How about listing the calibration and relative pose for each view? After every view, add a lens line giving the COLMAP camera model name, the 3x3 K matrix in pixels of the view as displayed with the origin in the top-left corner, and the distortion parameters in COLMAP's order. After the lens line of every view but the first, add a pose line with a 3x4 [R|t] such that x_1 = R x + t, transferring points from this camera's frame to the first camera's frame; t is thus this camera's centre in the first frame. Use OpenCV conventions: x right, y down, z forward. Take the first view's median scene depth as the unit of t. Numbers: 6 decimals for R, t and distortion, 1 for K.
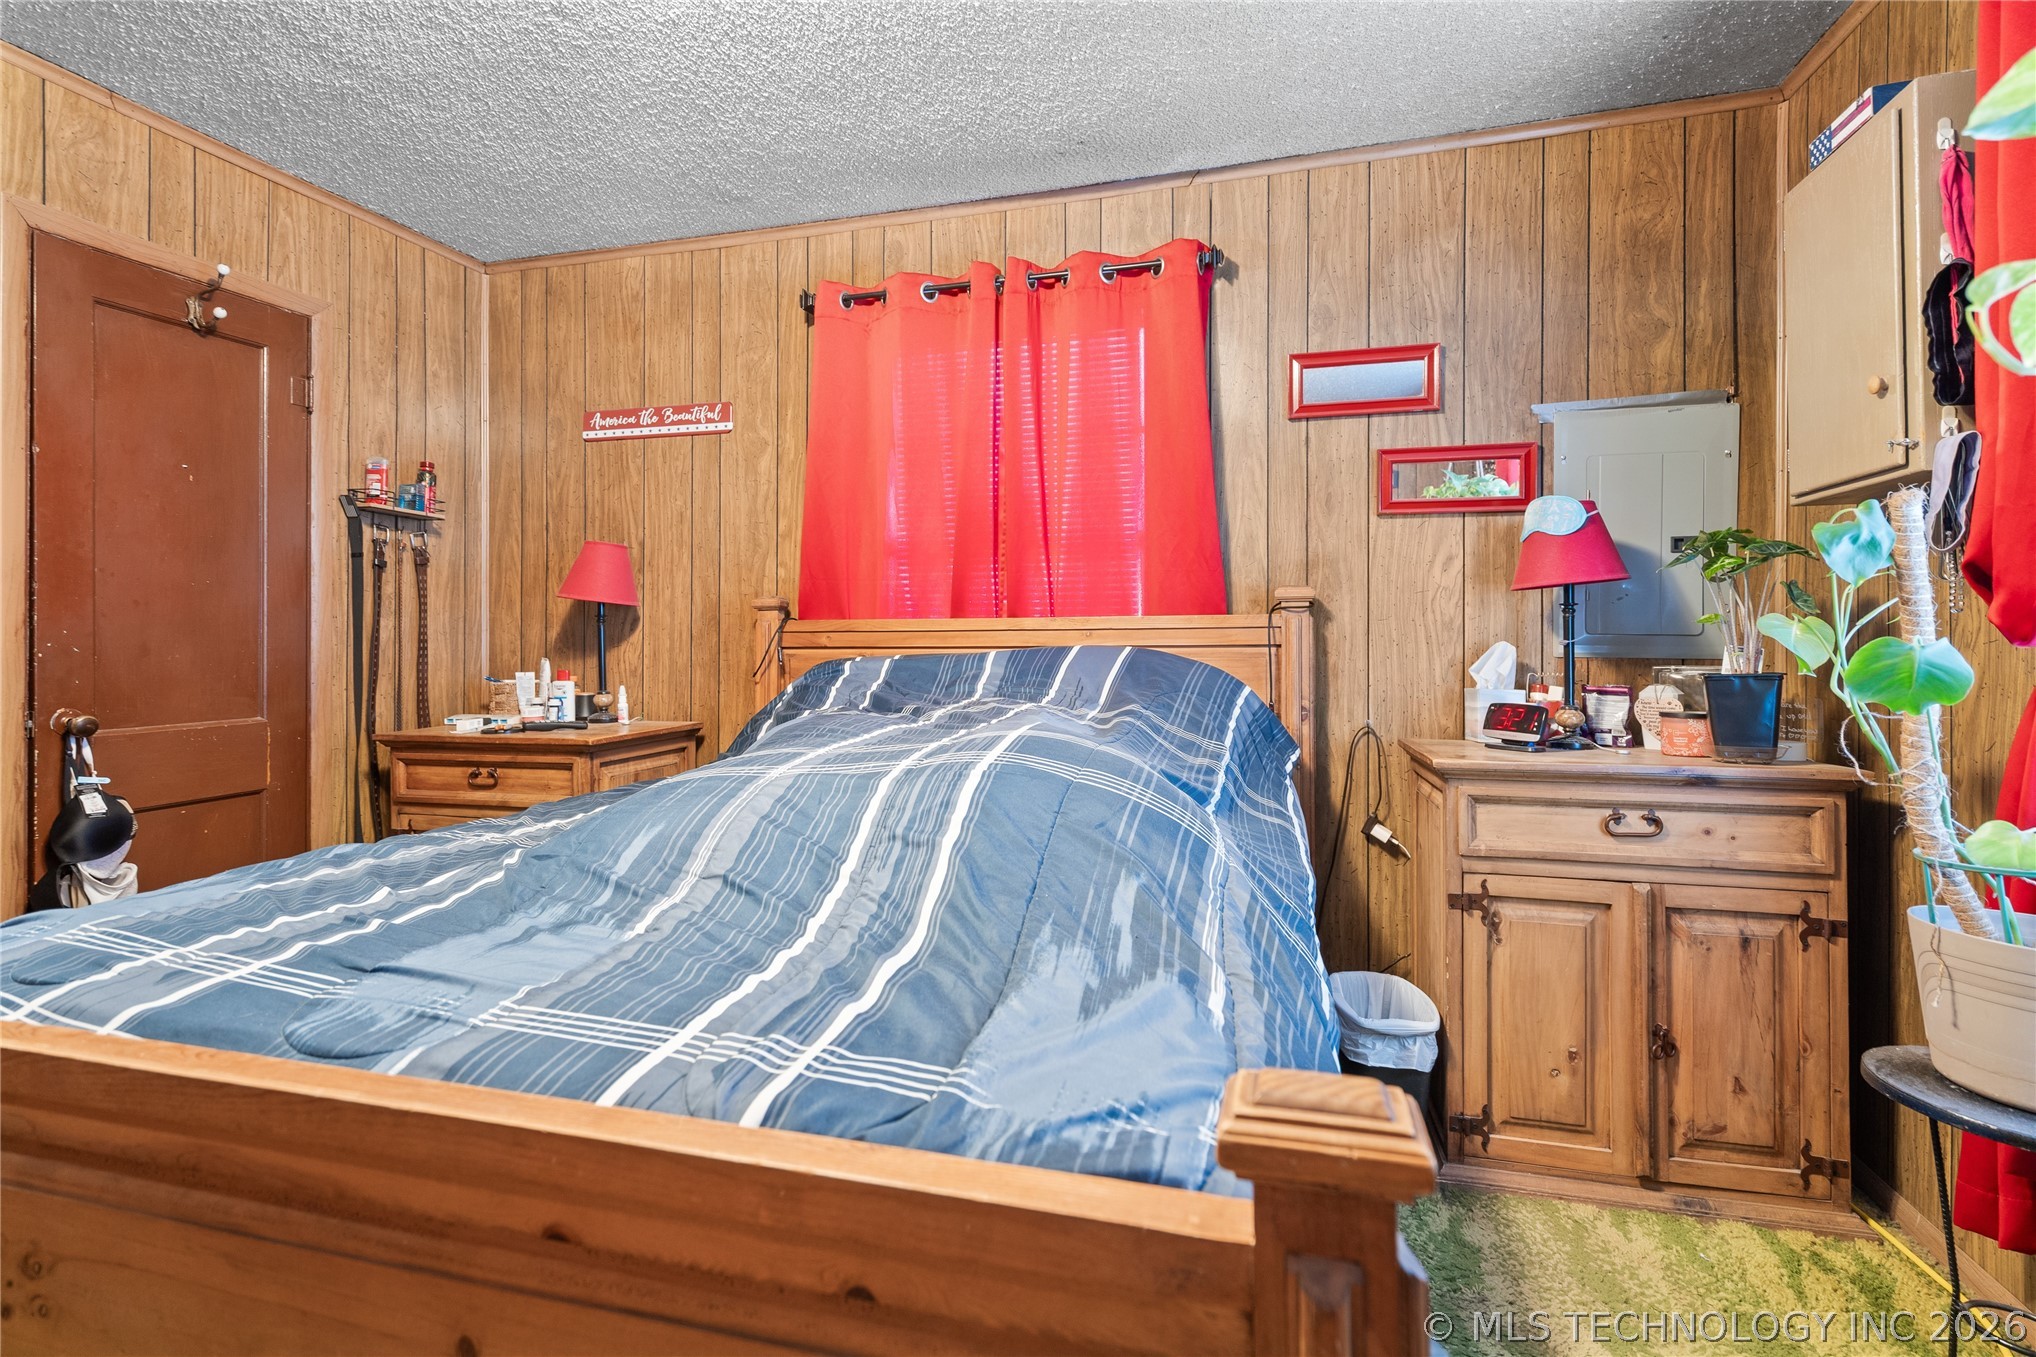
lens RADIAL K [[942.7, 0, 994.5], [0, 942.7, 635.7], [0, 0, 1]] dist [0.001463, 0.000547]
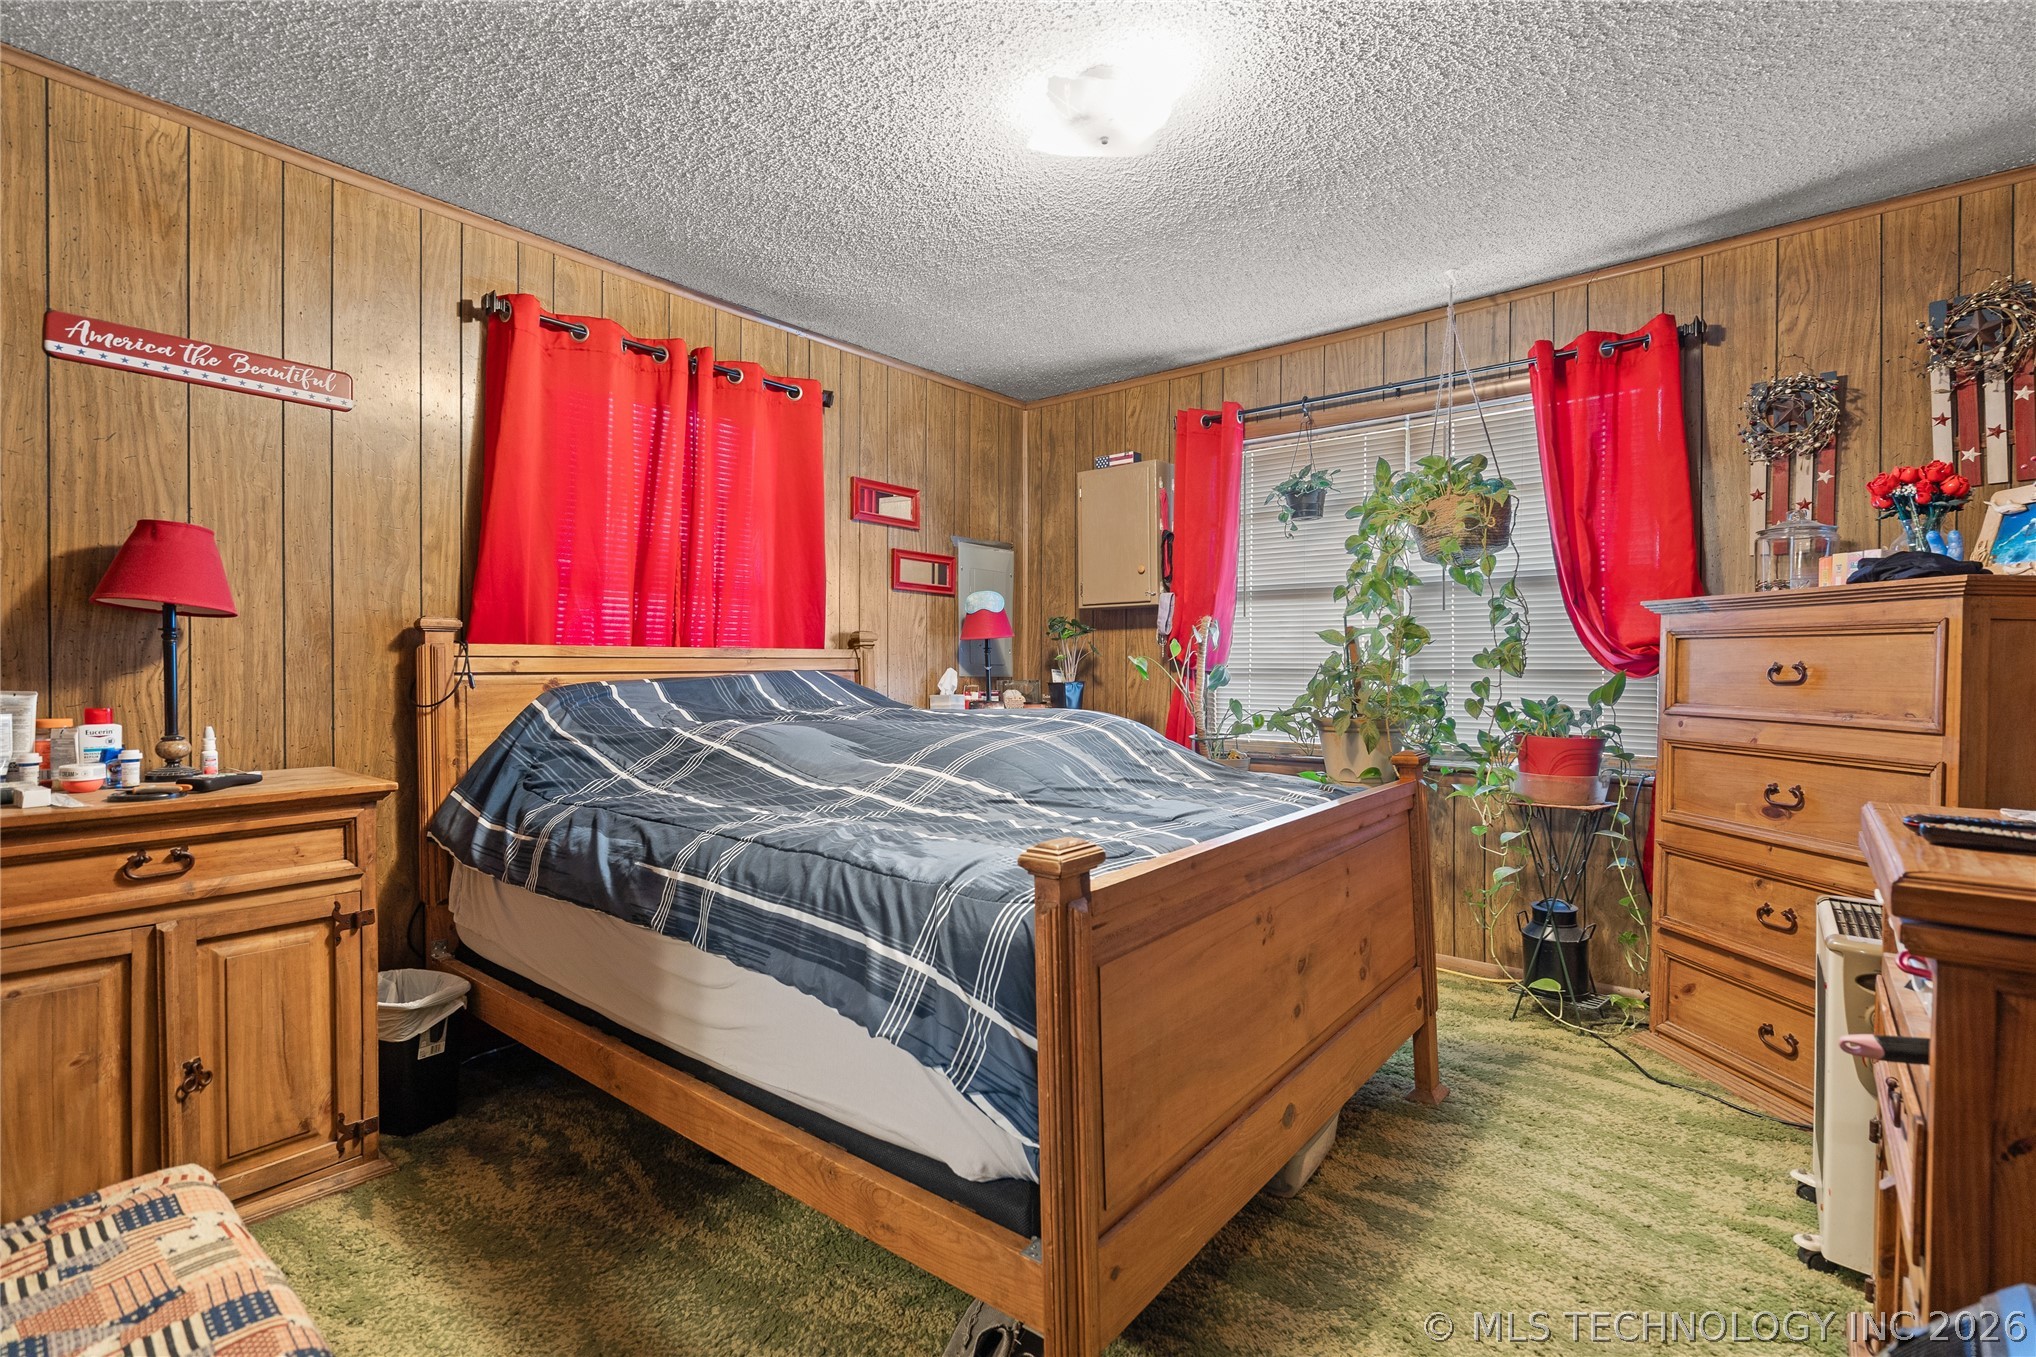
lens RADIAL K [[942.7, 0, 1011.8], [0, 942.7, 678.6], [0, 0, 1]] dist [0.001463, 0.000547]
pose [[0.395246, -0.007313, 0.918546, -0.817159], [-0.003714, 0.999947, 0.009559, 0.006791], [-0.918568, -0.007190, 0.395198, 0.146455]]
